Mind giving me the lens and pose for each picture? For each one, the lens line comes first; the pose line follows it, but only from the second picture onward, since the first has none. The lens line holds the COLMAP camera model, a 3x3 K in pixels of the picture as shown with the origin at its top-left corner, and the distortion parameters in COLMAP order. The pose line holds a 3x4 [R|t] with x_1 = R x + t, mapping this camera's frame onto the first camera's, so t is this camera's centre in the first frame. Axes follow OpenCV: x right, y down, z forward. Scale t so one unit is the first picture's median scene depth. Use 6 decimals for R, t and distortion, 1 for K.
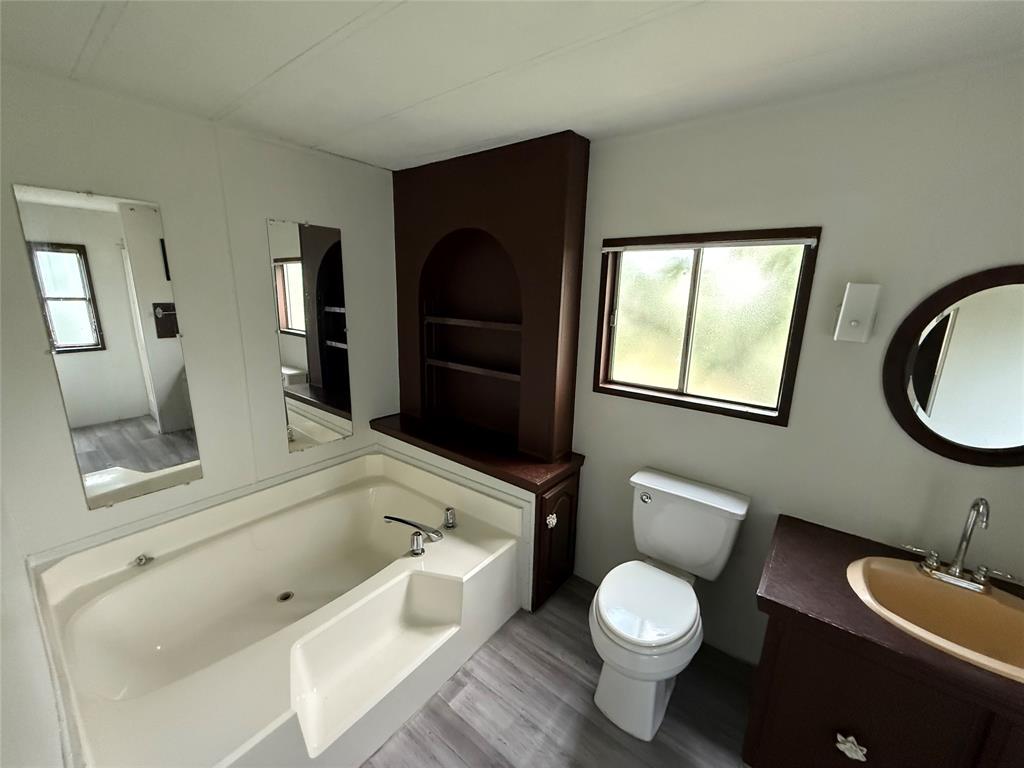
lens RADIAL K [[408.8, 0, 508.9], [0, 408.8, 382.6], [0, 0, 1]] dist [-0.001541, -0.000119]
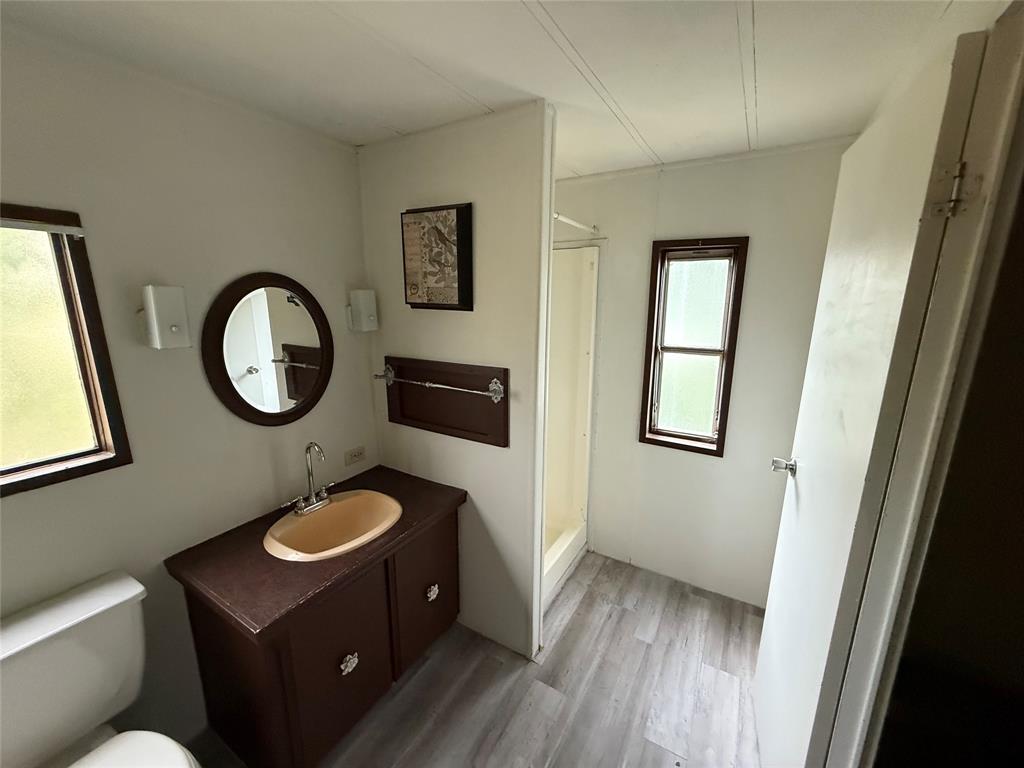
lens RADIAL K [[408.8, 0, 508.9], [0, 408.8, 382.6], [0, 0, 1]] dist [-0.001541, -0.000119]
pose [[-0.114216, -0.243190, 0.963231, -0.175524], [0.210393, 0.941662, 0.262692, -0.115268], [-0.970922, 0.232660, -0.056388, 0.342053]]
